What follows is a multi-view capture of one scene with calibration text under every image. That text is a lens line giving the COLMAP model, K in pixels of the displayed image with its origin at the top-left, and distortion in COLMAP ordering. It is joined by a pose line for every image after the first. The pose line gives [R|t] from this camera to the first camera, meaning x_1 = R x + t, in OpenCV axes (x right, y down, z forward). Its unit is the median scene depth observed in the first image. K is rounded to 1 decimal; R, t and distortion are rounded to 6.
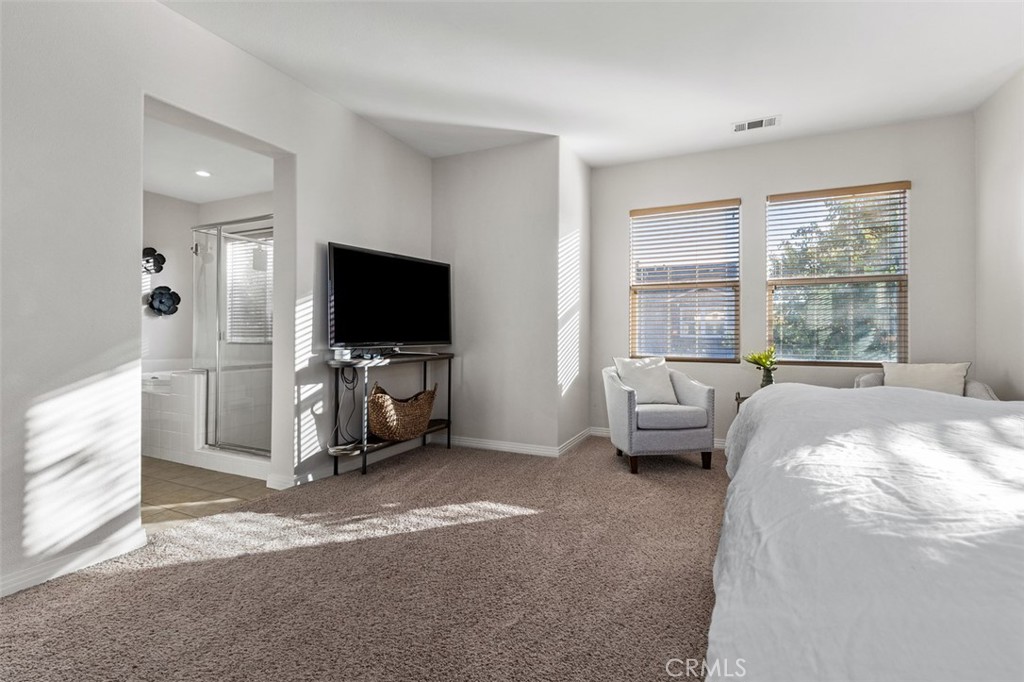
lens RADIAL K [[464.8, 0, 511.4], [0, 464.8, 330.3], [0, 0, 1]] dist [0.000004, -0.000172]
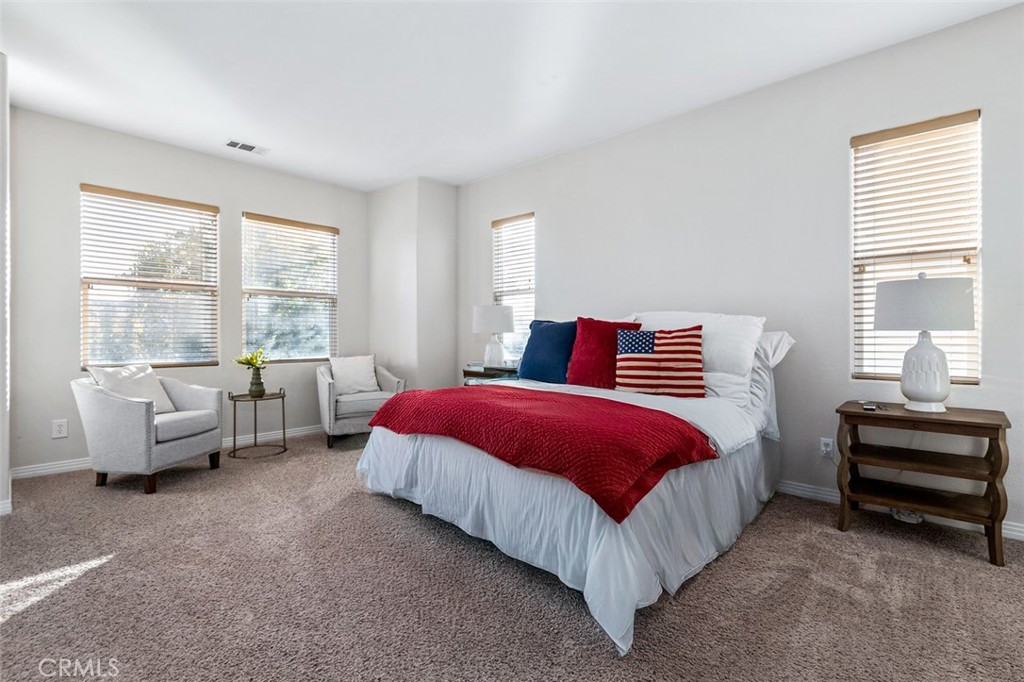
lens RADIAL K [[486.2, 0, 512.0], [0, 486.2, 341.0], [0, 0, 1]] dist [0.000116, 0.000068]
pose [[0.285445, -0.011602, 0.958325, -0.432609], [-0.002796, 0.999912, 0.012938, -0.000127], [-0.958391, -0.006373, 0.285388, 0.068341]]
